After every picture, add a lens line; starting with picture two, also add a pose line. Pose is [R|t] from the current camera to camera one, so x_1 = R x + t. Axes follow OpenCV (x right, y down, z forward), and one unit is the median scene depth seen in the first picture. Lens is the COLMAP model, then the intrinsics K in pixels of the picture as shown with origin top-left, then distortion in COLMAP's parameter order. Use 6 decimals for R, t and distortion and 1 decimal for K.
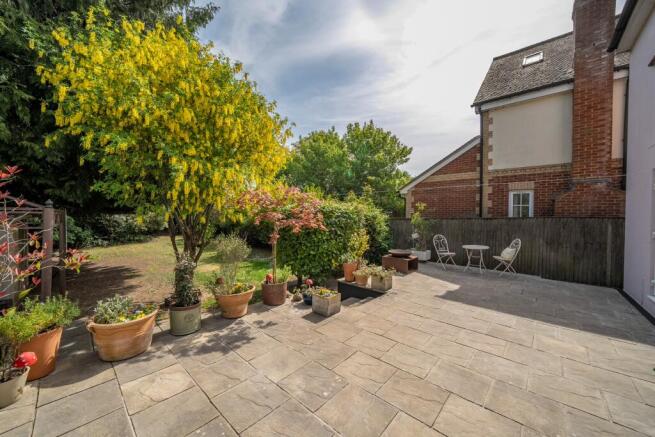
lens RADIAL K [[240.2, 0, 329.6], [0, 240.2, 217.8], [0, 0, 1]] dist [-0.017267, -0.000110]
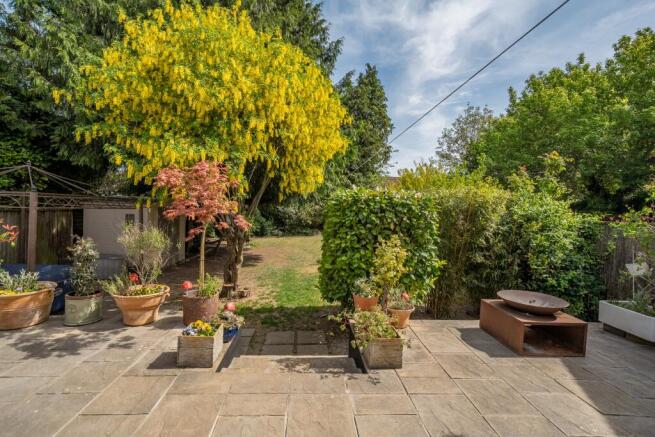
lens RADIAL K [[301.4, 0, 326.6], [0, 301.4, 218.5], [0, 0, 1]] dist [0.014173, 0.000582]
pose [[0.709753, 0.041604, -0.703221, 0.828258], [-0.037312, 0.999073, 0.021449, 0.003809], [0.703462, 0.011015, 0.710648, 0.744591]]
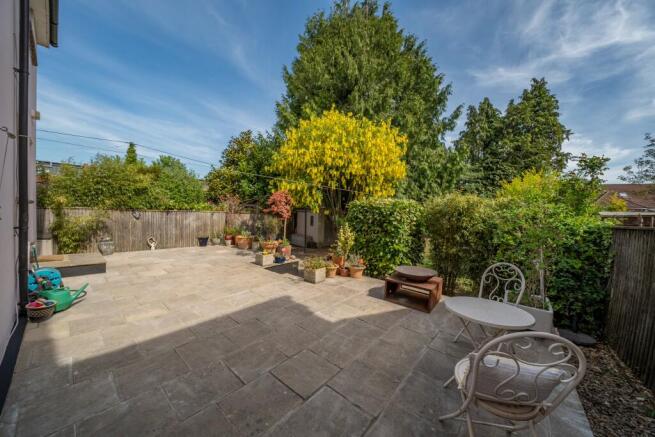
lens RADIAL K [[229.5, 0, 330.1], [0, 229.5, 216.8], [0, 0, 1]] dist [-0.016455, 0.000264]
pose [[0.043376, 0.021407, -0.998829, 1.744331], [-0.056312, 0.998233, 0.018948, 0.010697], [0.997471, 0.055424, 0.044505, 1.523546]]
